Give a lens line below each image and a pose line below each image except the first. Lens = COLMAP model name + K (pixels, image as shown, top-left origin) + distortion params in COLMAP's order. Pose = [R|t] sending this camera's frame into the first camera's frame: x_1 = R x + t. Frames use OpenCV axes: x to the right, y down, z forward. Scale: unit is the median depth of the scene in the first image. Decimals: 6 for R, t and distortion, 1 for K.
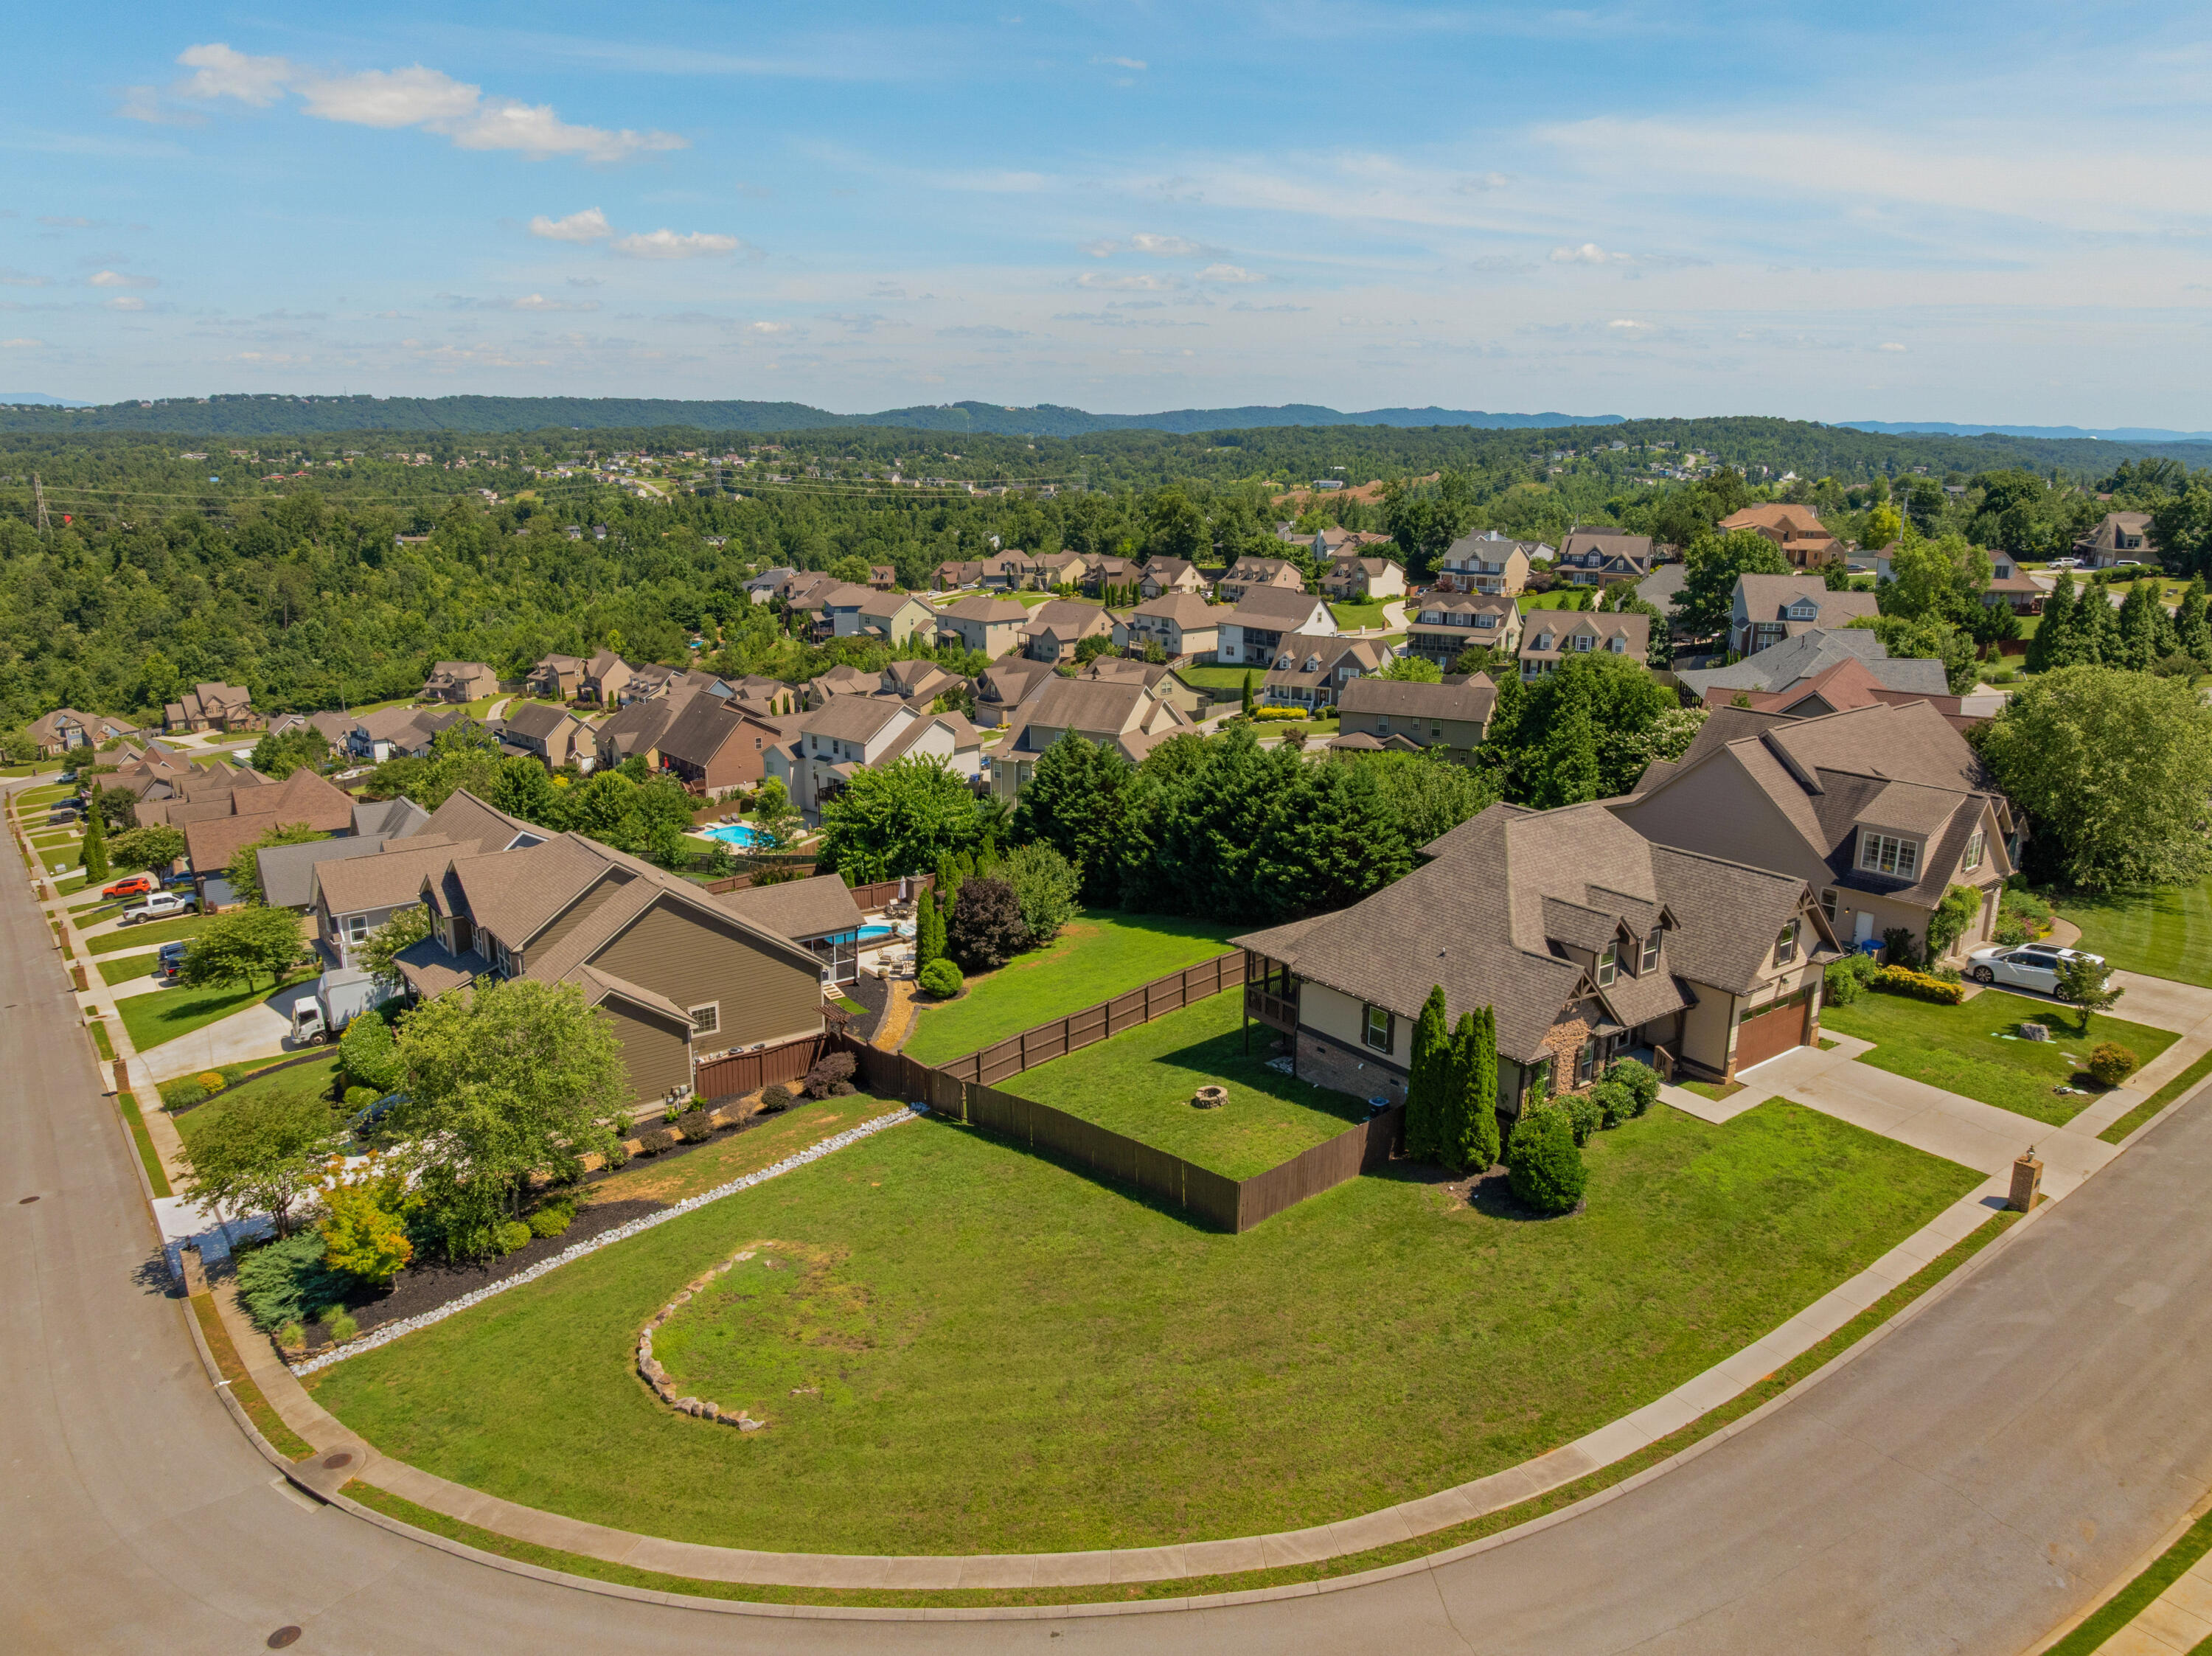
lens RADIAL K [[1583.8, 0, 1106.0], [0, 1583.8, 828.0], [0, 0, 1]] dist [-0.051992, 0.024001]
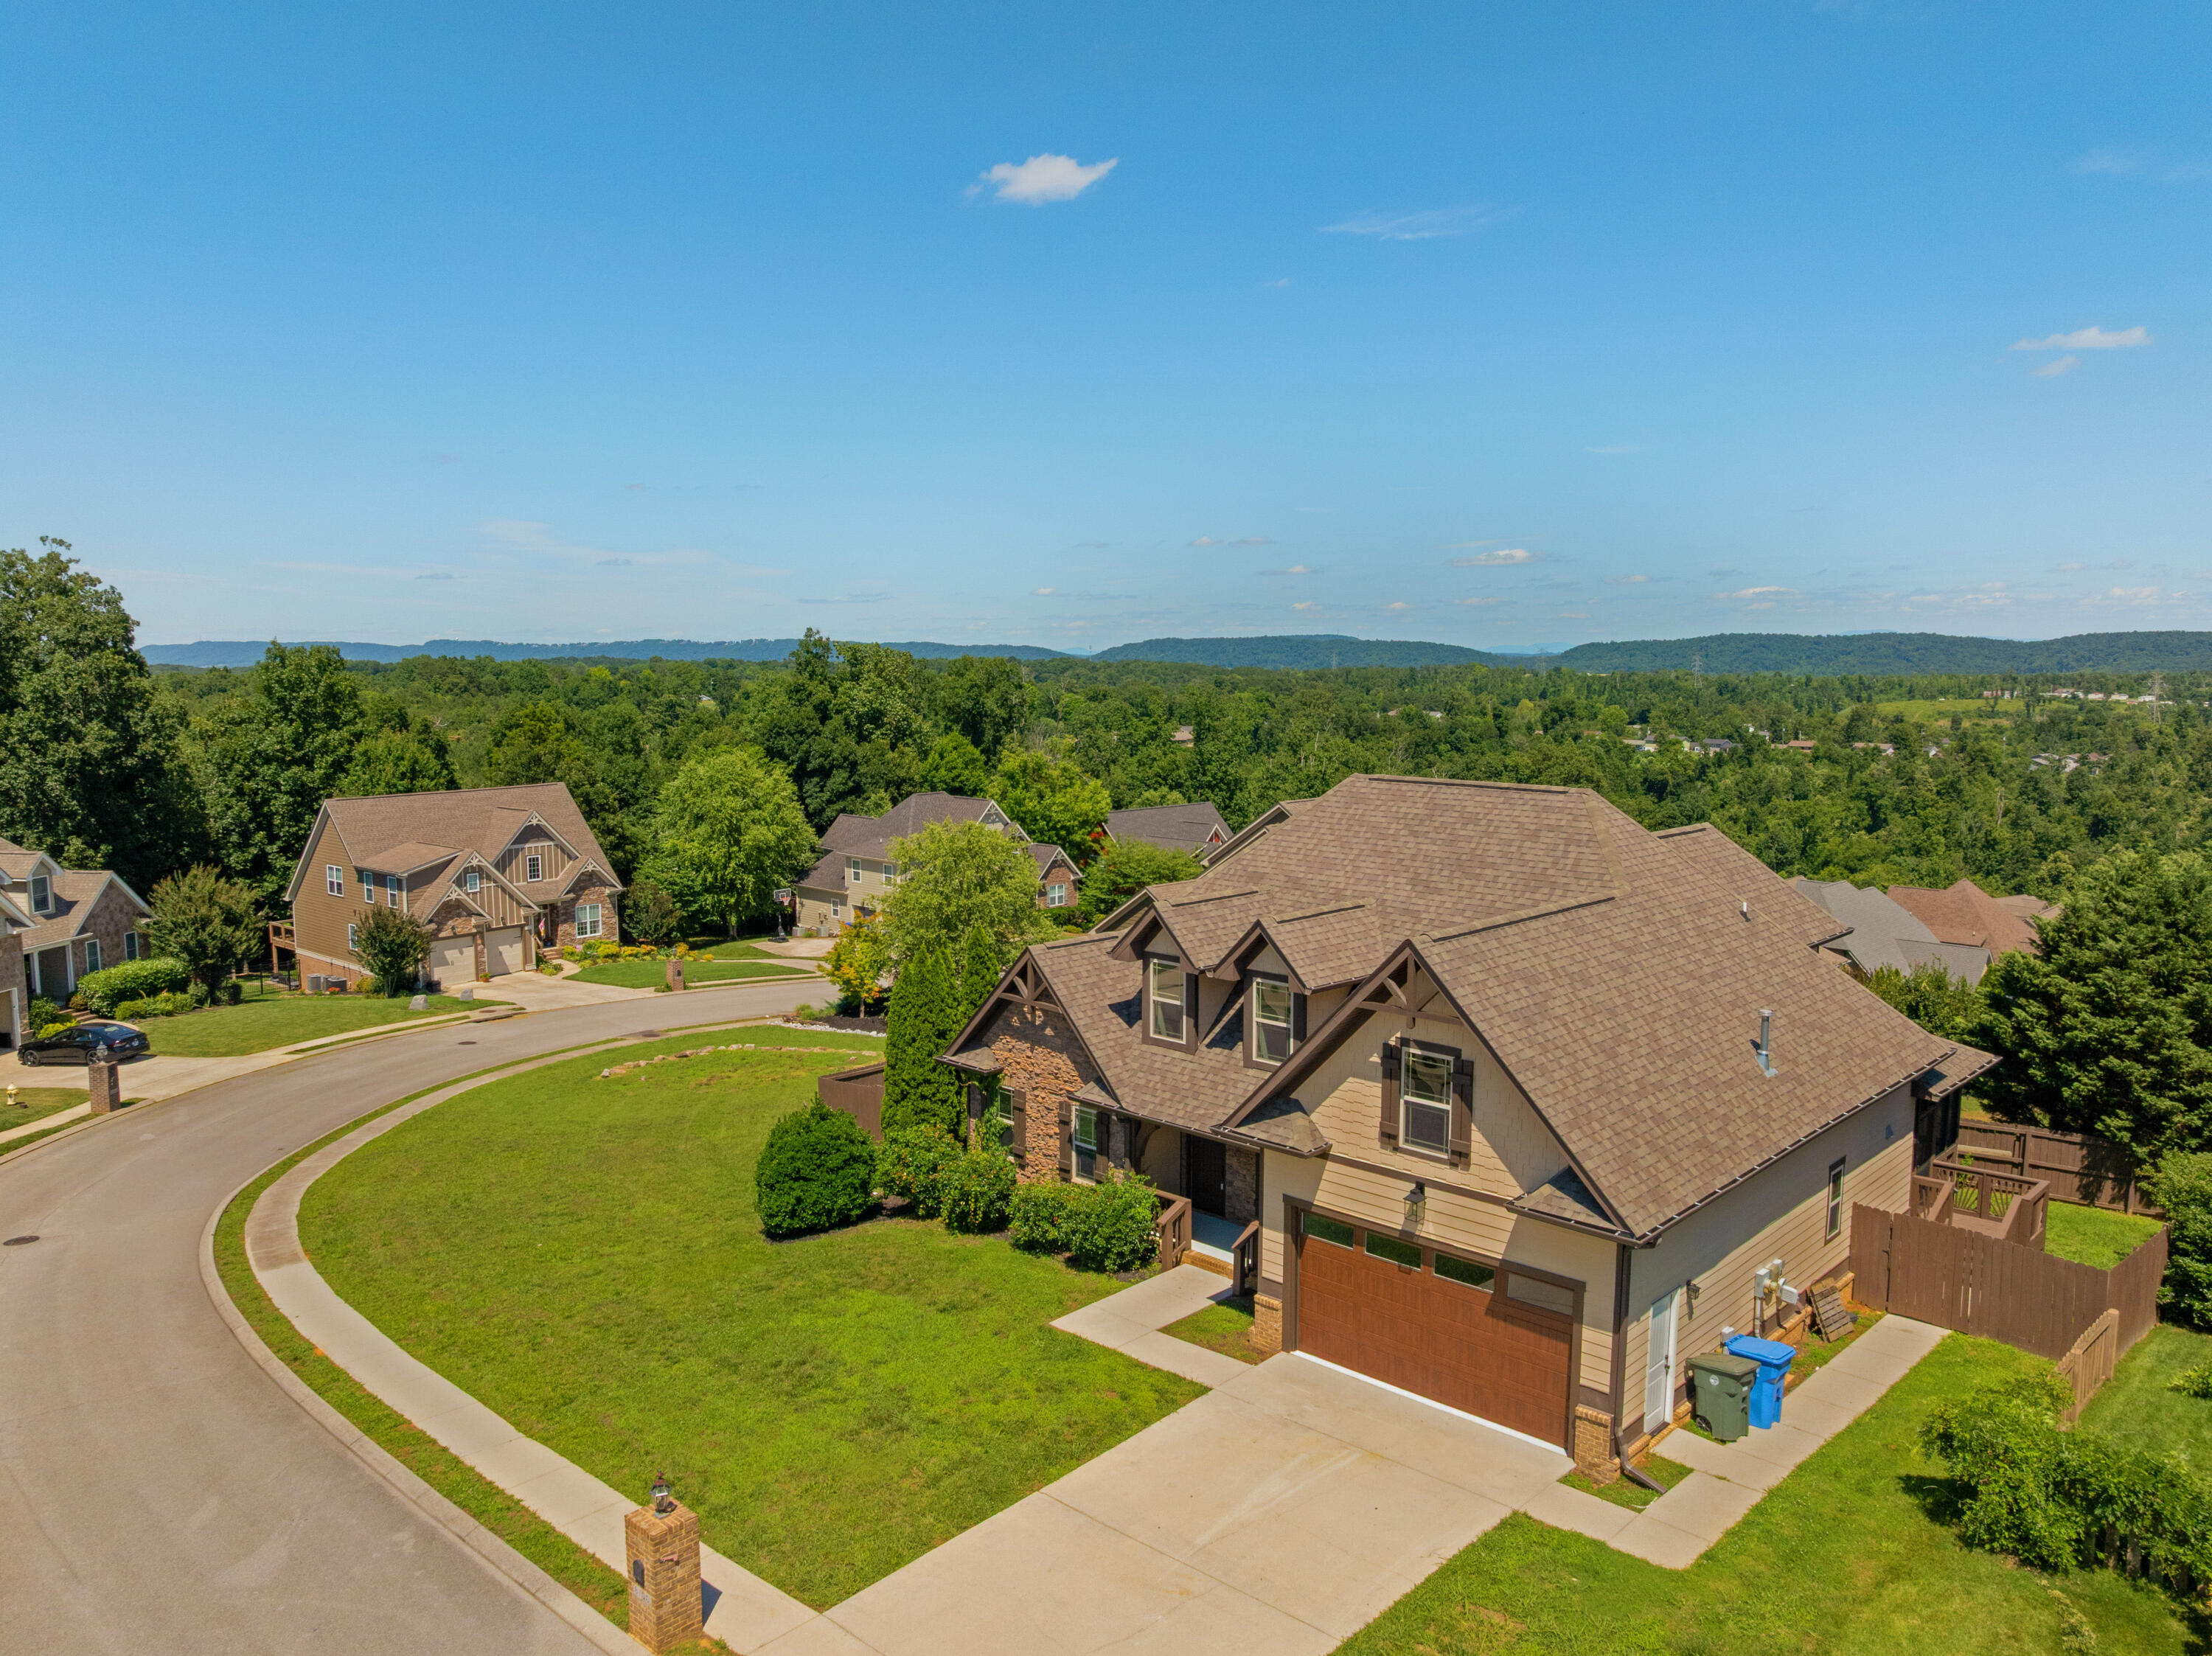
lens RADIAL K [[1583.8, 0, 1106.0], [0, 1583.8, 828.0], [0, 0, 1]] dist [-0.051992, 0.024001]
pose [[0.153992, 0.104775, -0.982501, 0.975206], [-0.248943, 0.966399, 0.064040, 0.000071], [0.956198, 0.234725, 0.174900, 1.003948]]
